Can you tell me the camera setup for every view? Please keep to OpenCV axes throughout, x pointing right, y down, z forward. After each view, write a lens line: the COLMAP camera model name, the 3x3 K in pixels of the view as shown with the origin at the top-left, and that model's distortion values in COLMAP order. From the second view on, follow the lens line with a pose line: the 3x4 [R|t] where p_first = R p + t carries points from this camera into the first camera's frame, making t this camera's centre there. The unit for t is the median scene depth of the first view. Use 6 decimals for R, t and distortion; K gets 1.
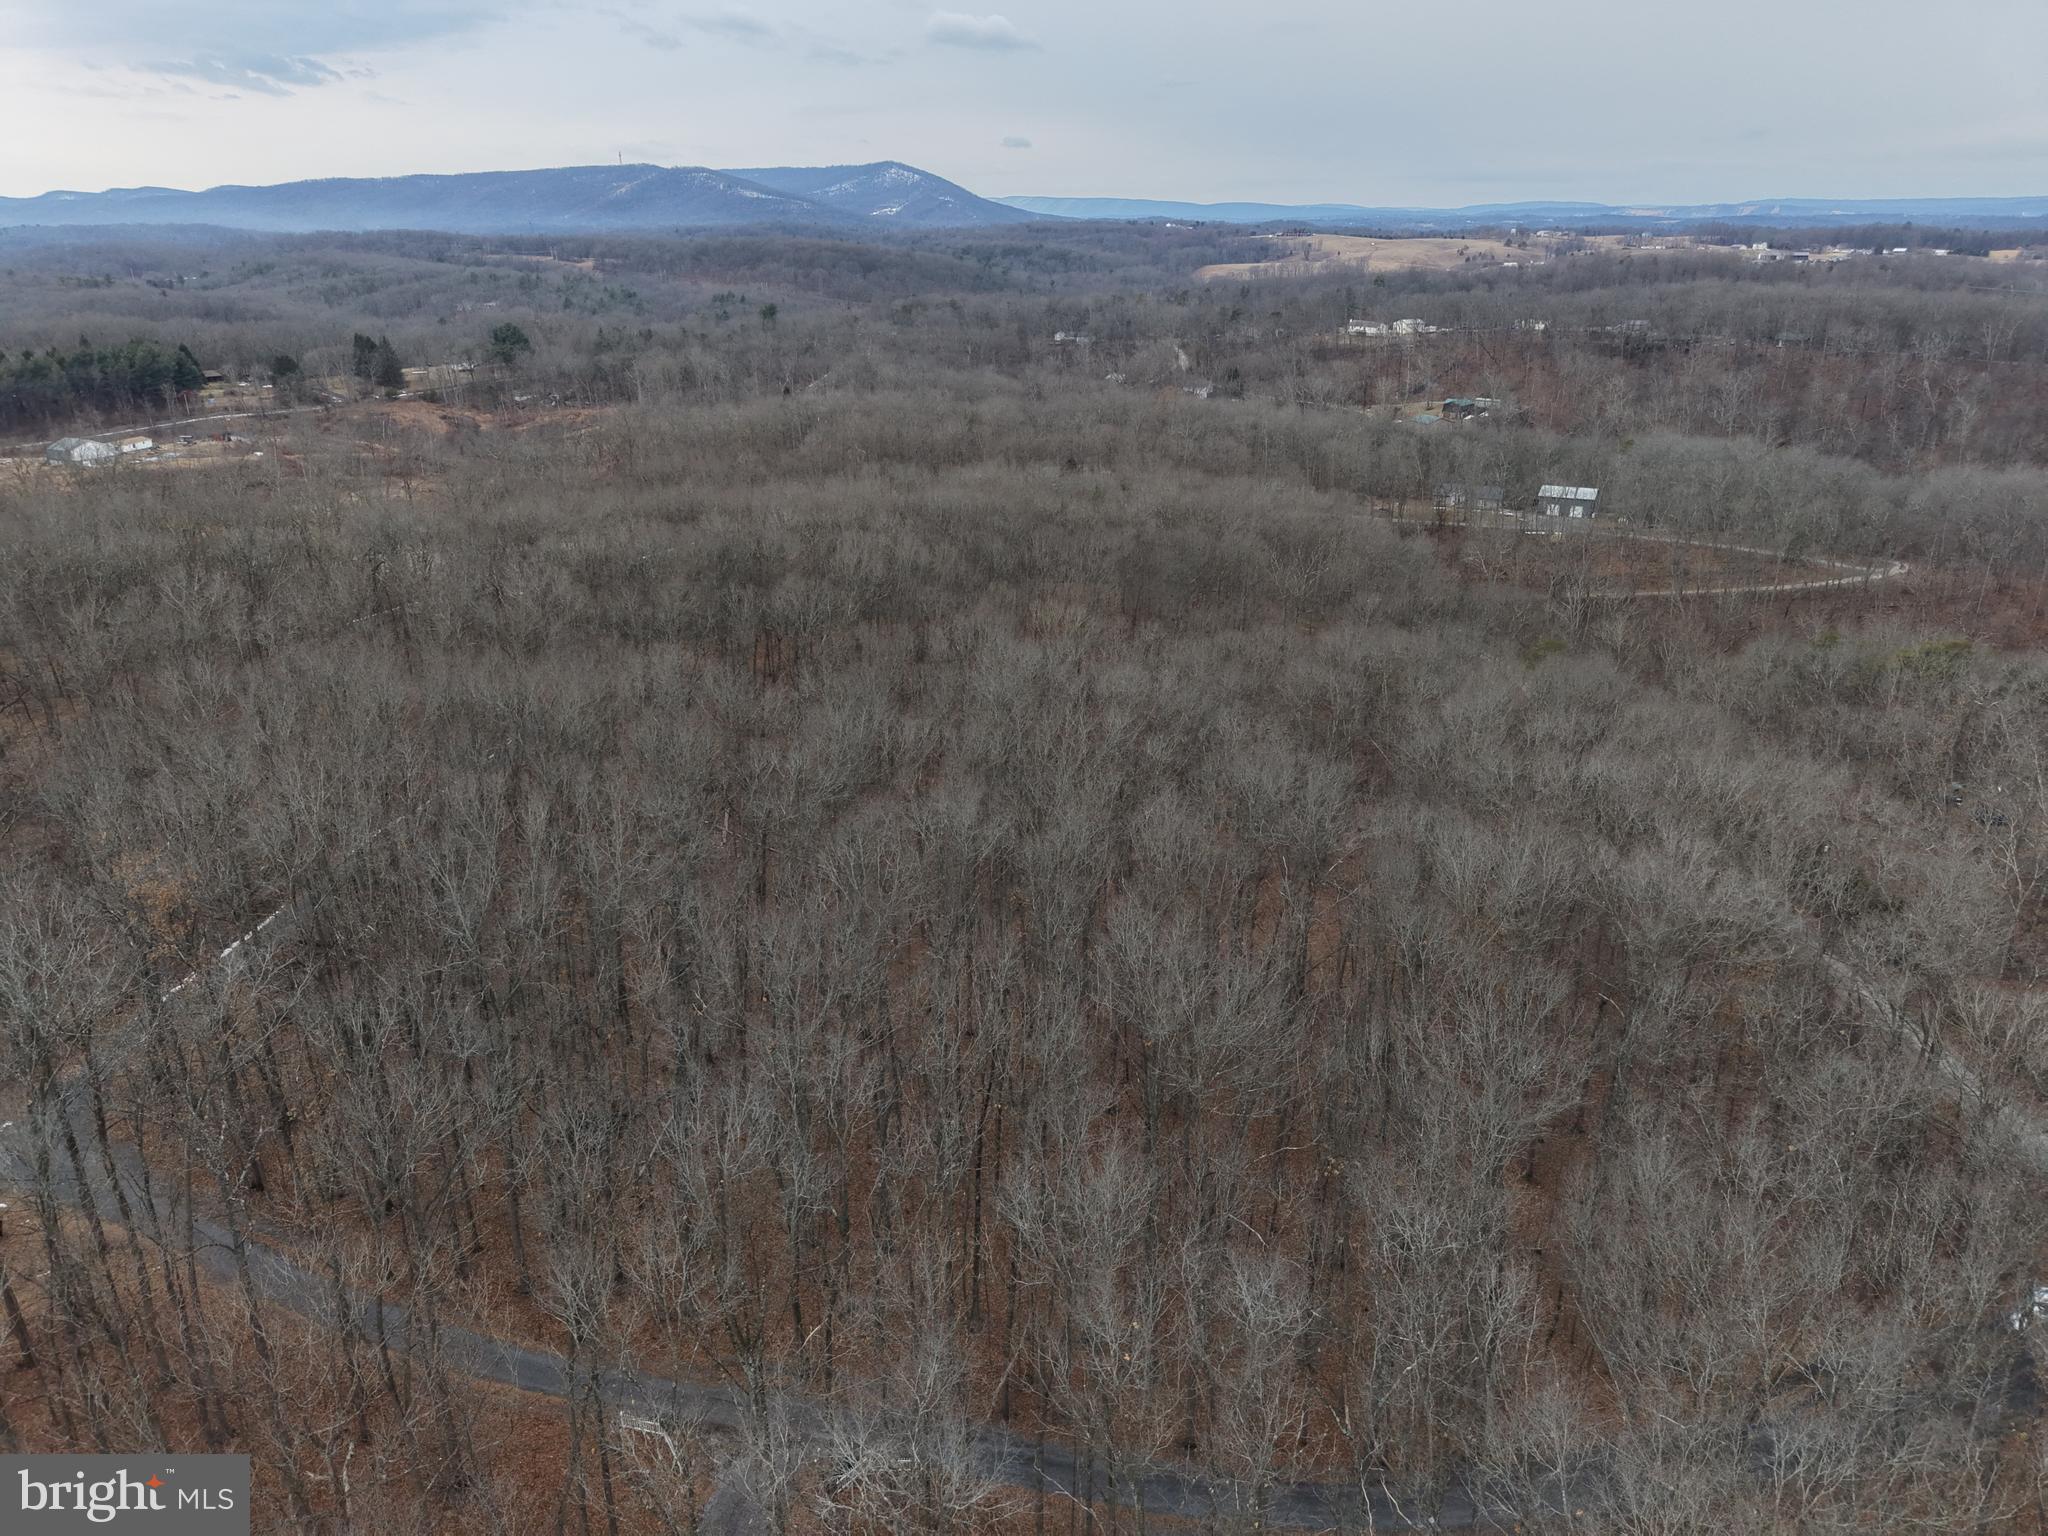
lens RADIAL K [[1371.1, 0, 1014.3], [0, 1371.1, 768.4], [0, 0, 1]] dist [0.014681, -0.013598]
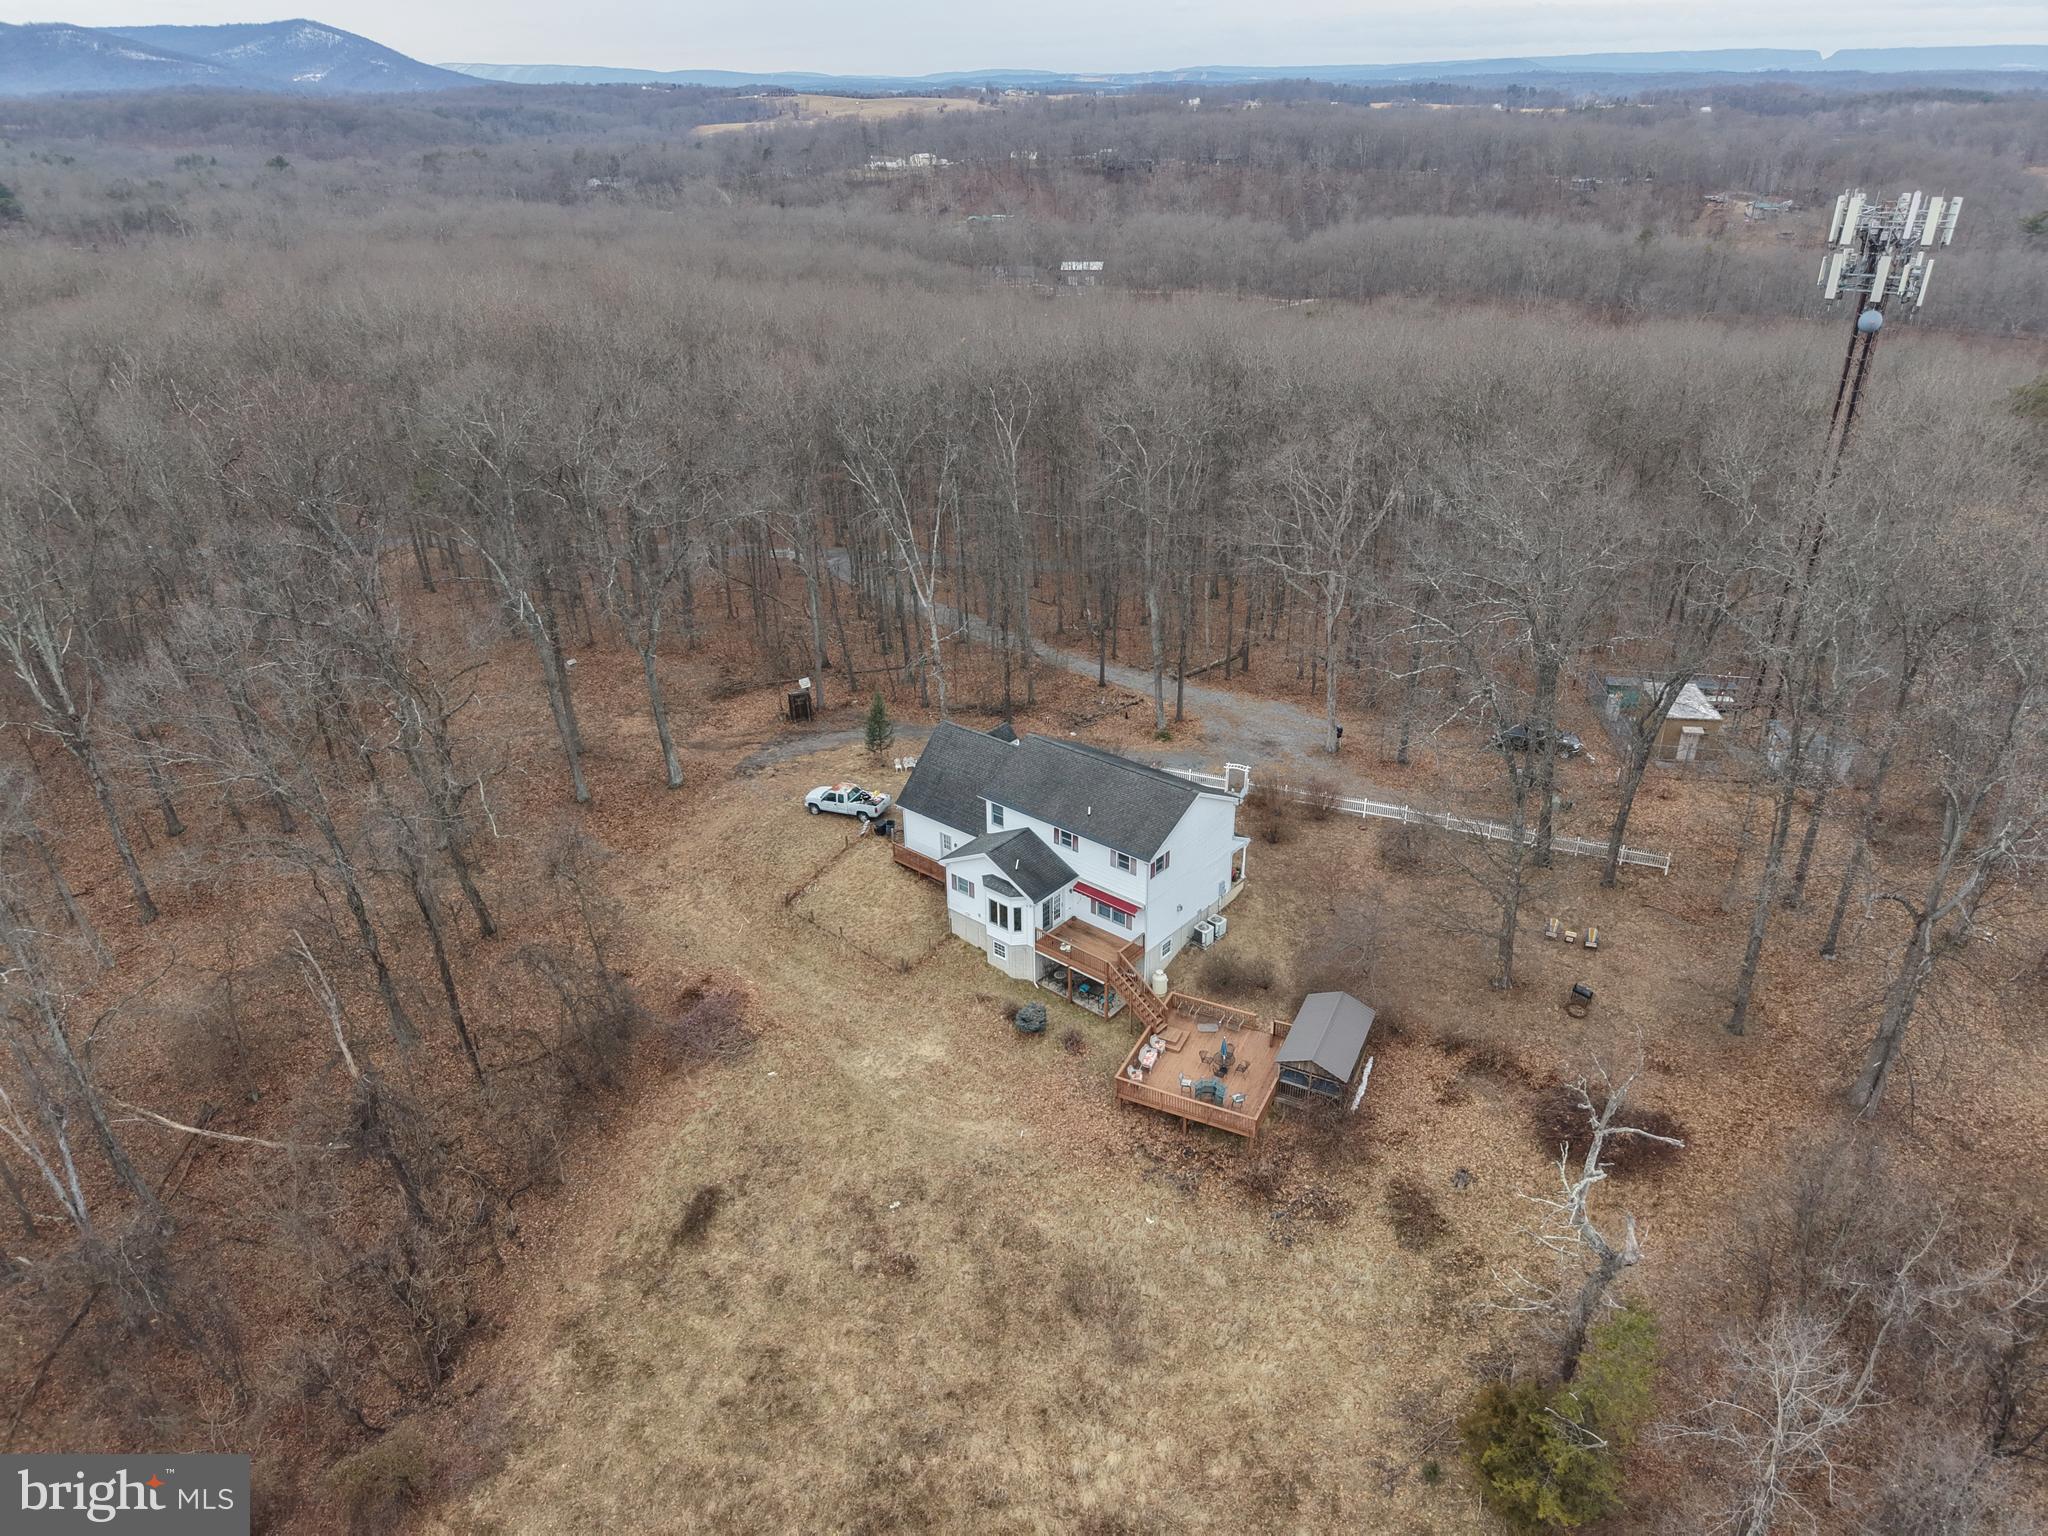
lens RADIAL K [[1371.1, 0, 1014.8], [0, 1371.1, 780.0], [0, 0, 1]] dist [0.014681, -0.013598]
pose [[0.938650, -0.159405, 0.305820, -0.037554], [0.132820, 0.985456, 0.105995, 0.038642], [-0.318269, -0.058873, 0.946171, -0.066359]]
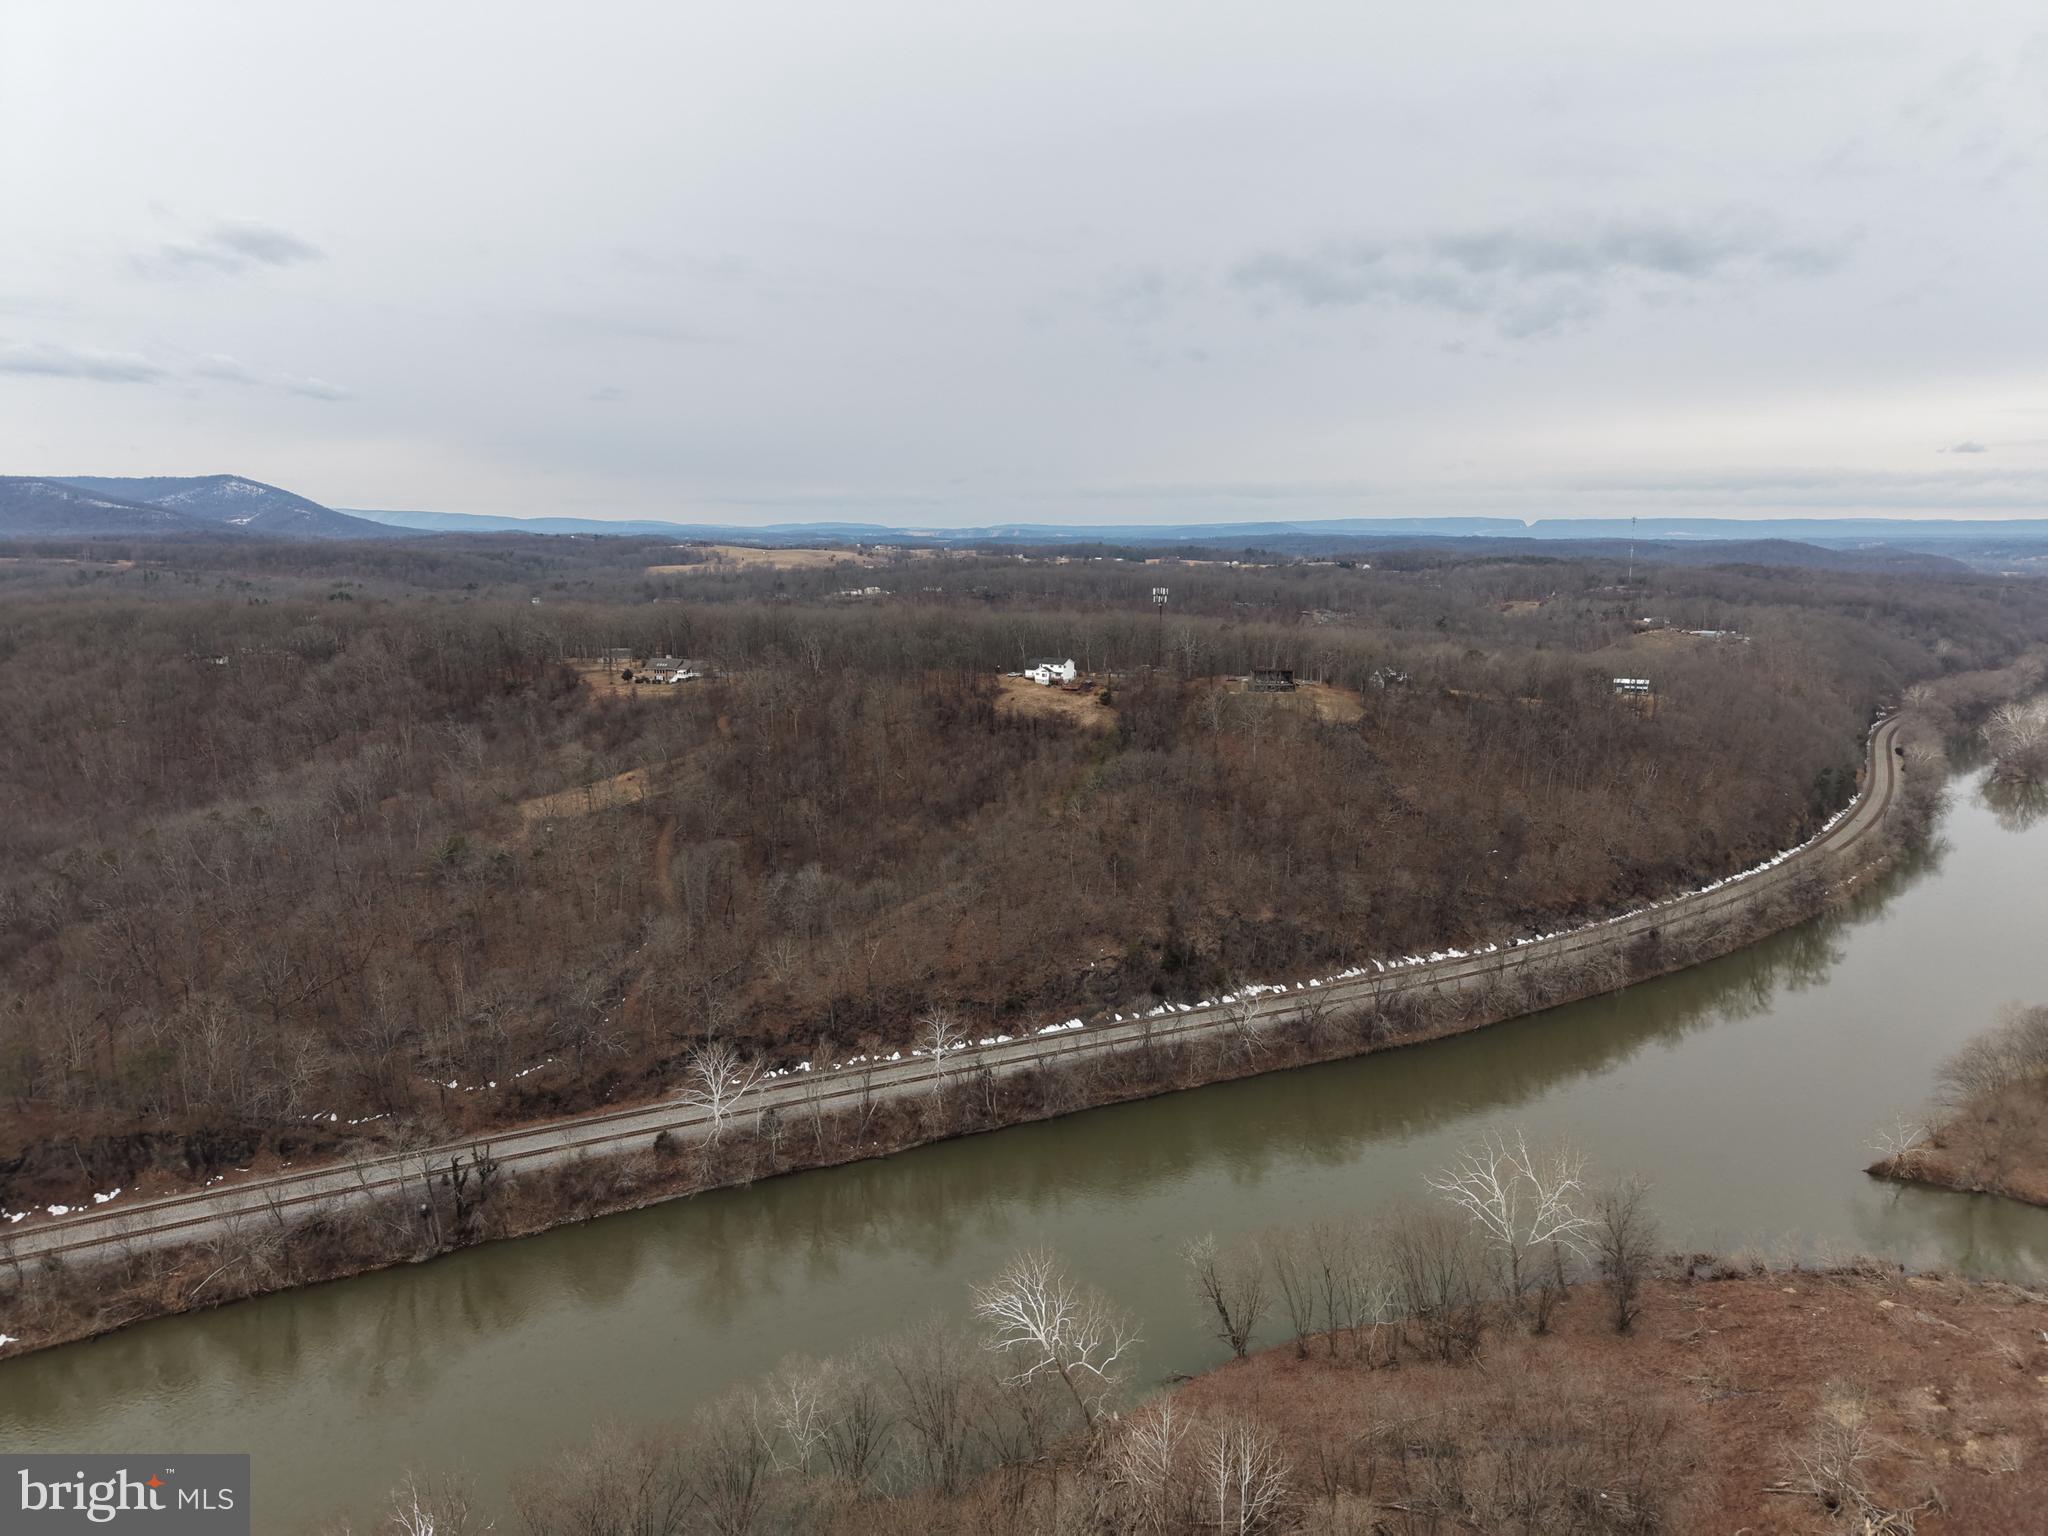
lens RADIAL K [[1371.1, 0, 1024.2], [0, 1371.1, 765.1], [0, 0, 1]] dist [0.014681, -0.013598]
pose [[0.886486, -0.065047, 0.458162, -0.225531], [0.160933, 0.971606, -0.173442, 0.151230], [-0.433871, 0.227487, 0.871783, -0.377560]]
